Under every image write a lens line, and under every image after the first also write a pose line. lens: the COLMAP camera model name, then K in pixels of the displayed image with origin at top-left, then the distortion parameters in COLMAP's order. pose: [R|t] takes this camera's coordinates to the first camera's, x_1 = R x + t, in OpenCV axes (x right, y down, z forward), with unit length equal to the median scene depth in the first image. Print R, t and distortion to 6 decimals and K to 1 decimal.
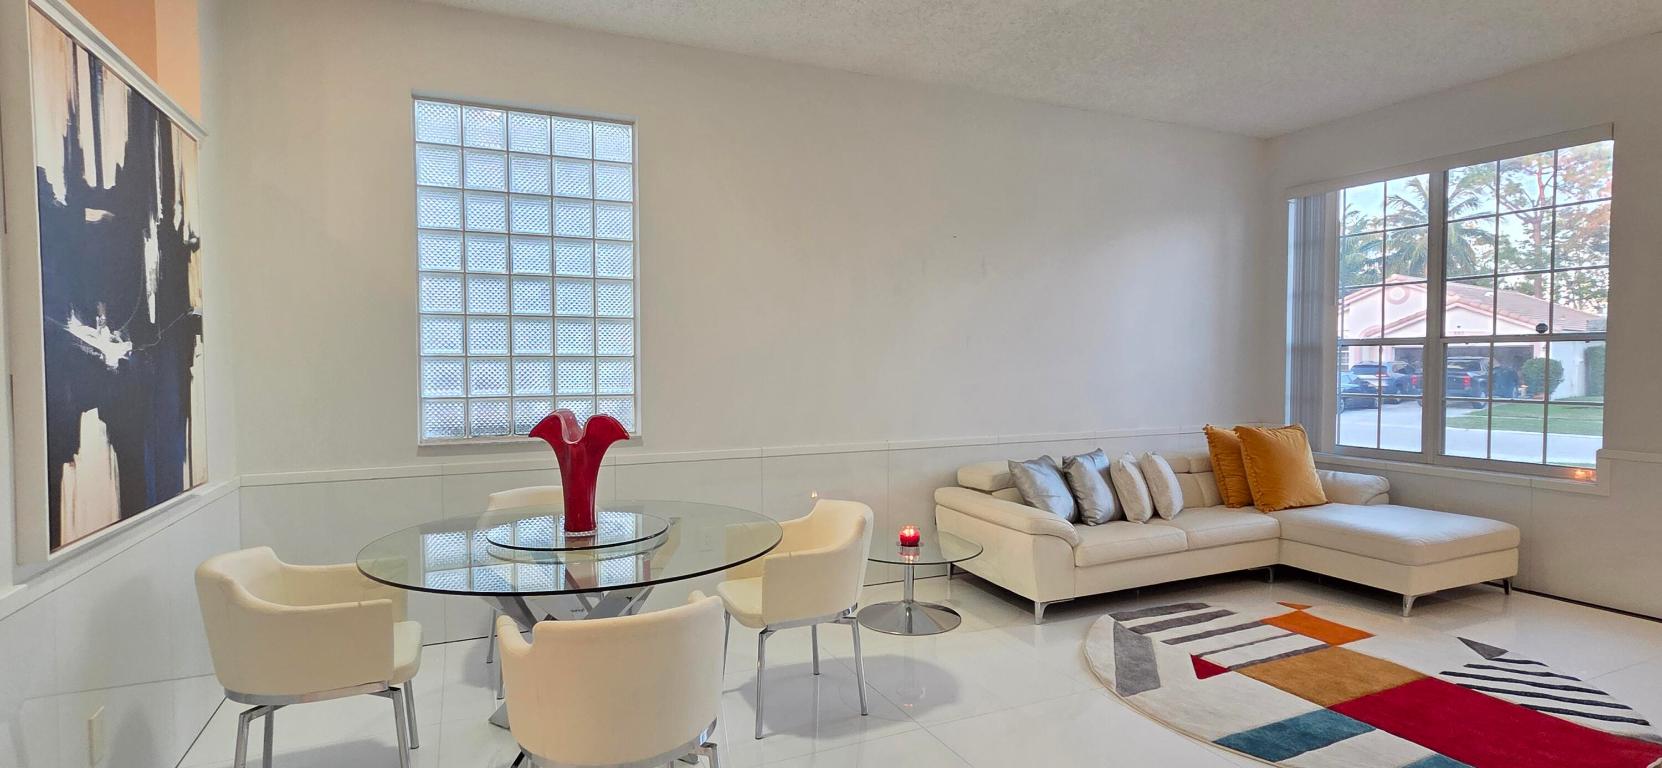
lens RADIAL K [[800.8, 0, 836.2], [0, 800.8, 389.4], [0, 0, 1]] dist [-0.000265, 0.000583]
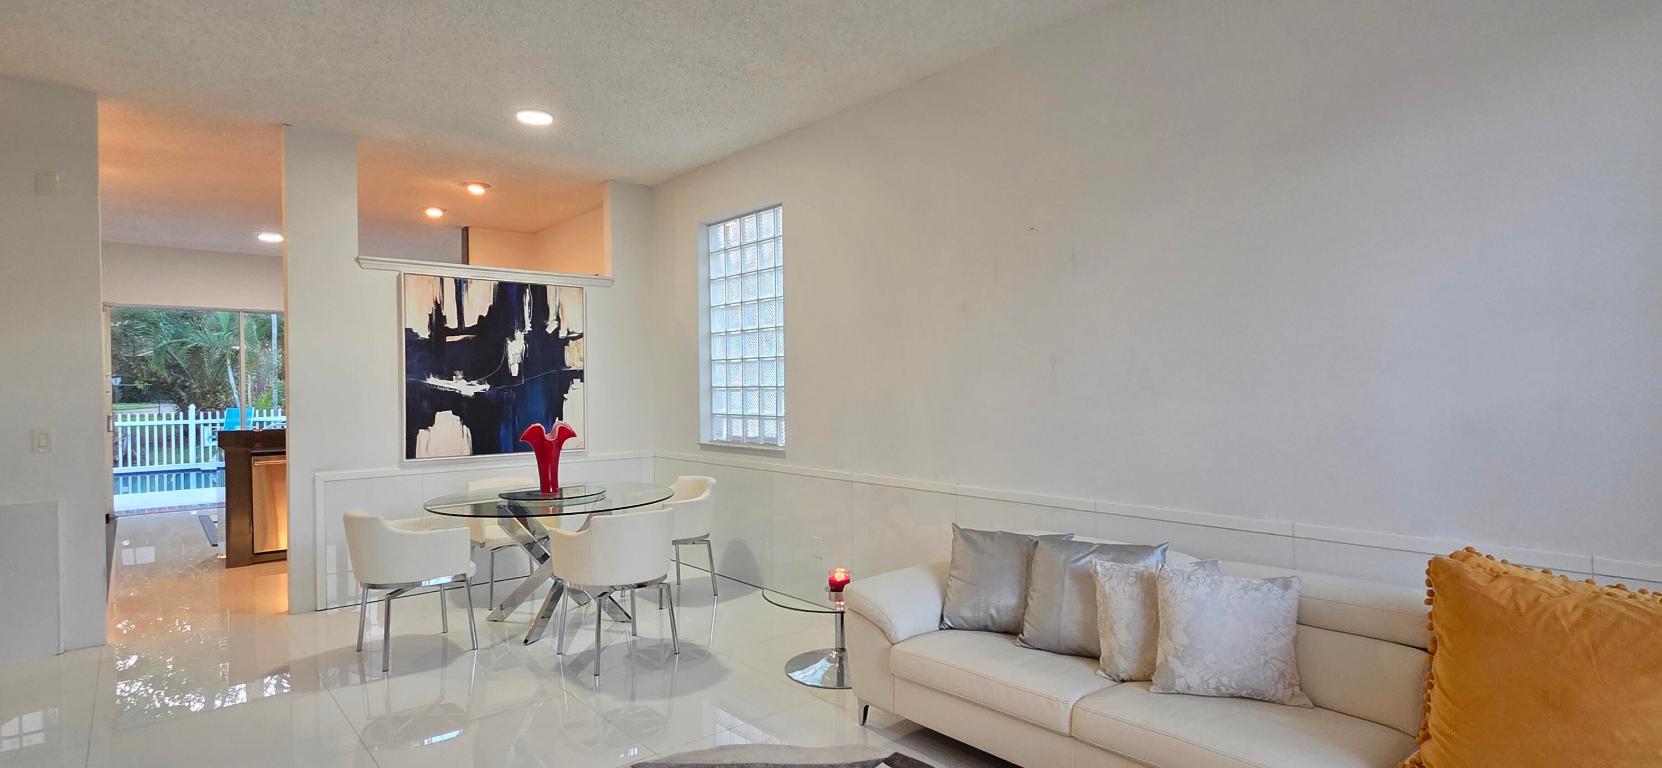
lens RADIAL K [[800.8, 0, 836.2], [0, 800.8, 389.4], [0, 0, 1]] dist [-0.000265, 0.000583]
pose [[0.282902, 0.005978, -0.959130, 1.005206], [-0.026340, 0.999652, -0.001539, -0.038458], [0.958787, 0.025699, 0.282960, 0.739452]]
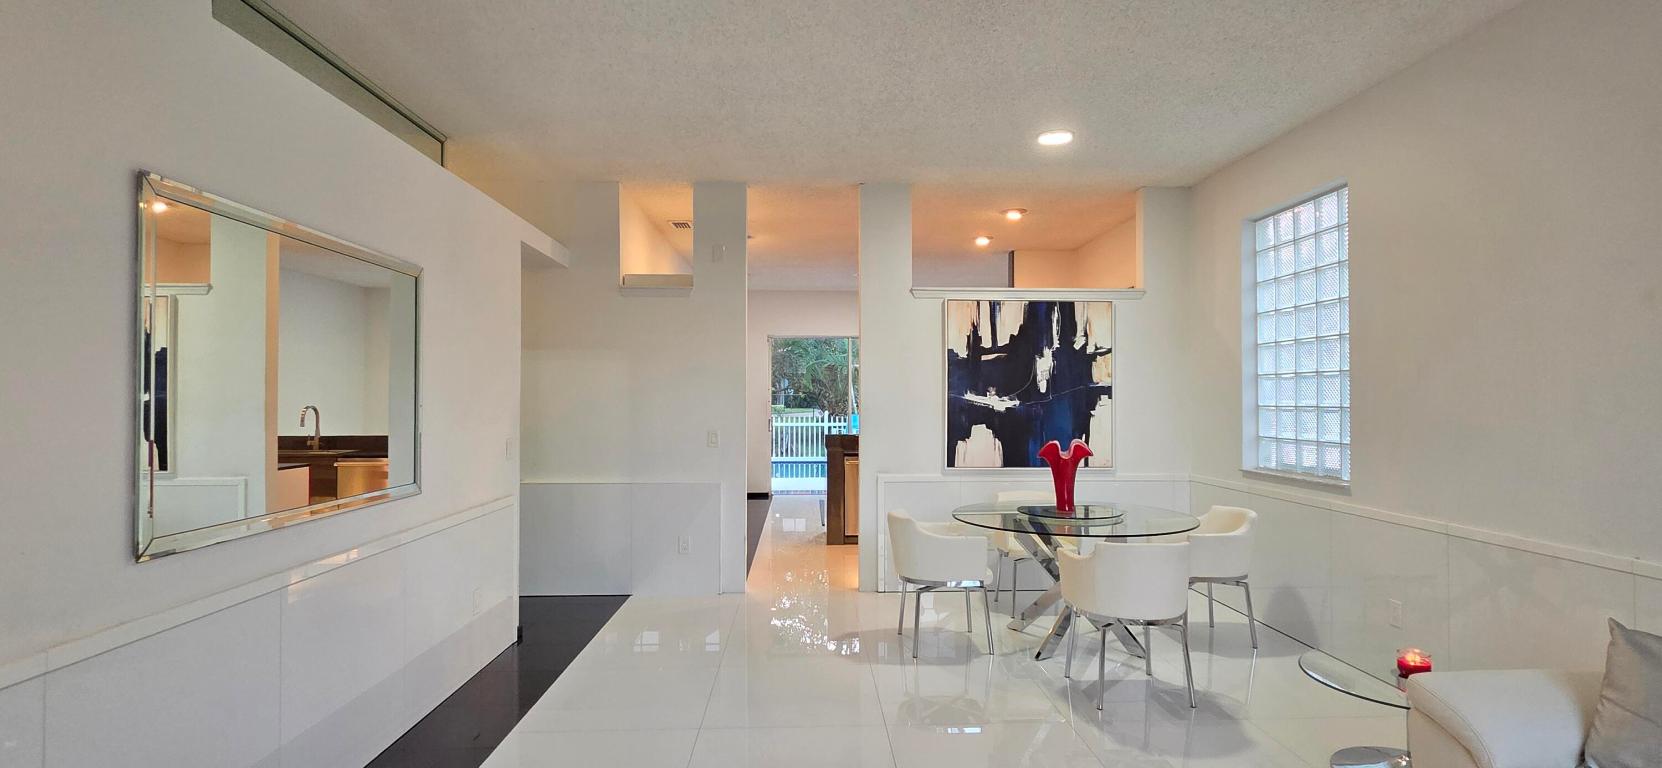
lens RADIAL K [[800.8, 0, 836.2], [0, 800.8, 389.4], [0, 0, 1]] dist [-0.000265, 0.000583]
pose [[-0.380003, -0.008464, -0.924947, 0.970254], [-0.033360, 0.999433, 0.004560, -0.048708], [0.924384, 0.032589, -0.380070, 0.799404]]
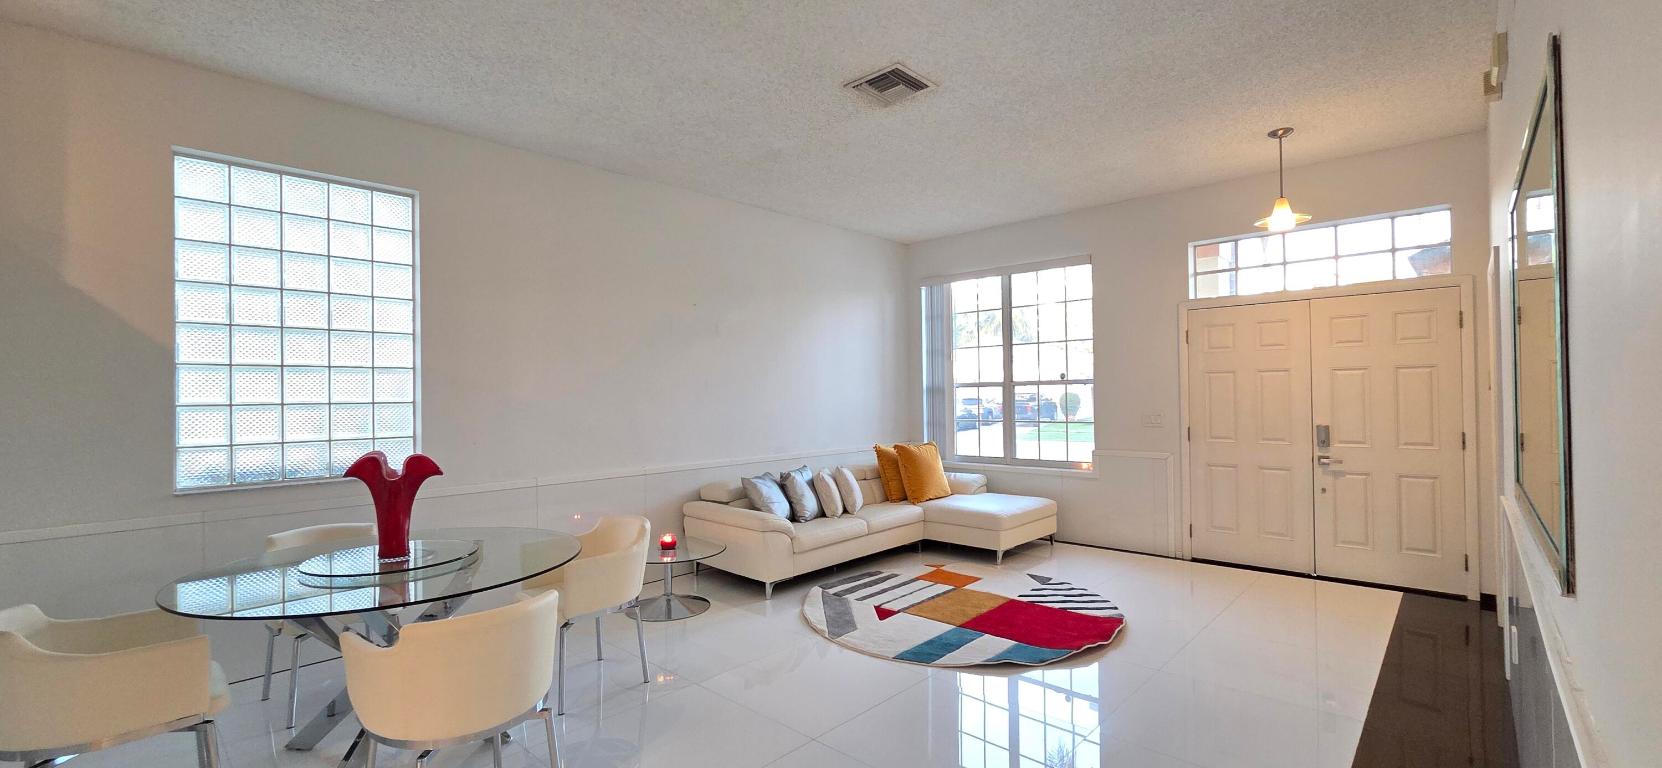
lens RADIAL K [[678.9, 0, 837.7], [0, 678.9, 387.9], [0, 0, 1]] dist [0.000128, -0.000062]
pose [[0.923968, -0.006169, 0.382421, -0.069266], [0.025514, 0.998637, -0.045536, -0.003105], [-0.381619, 0.051831, 0.922865, -0.100333]]
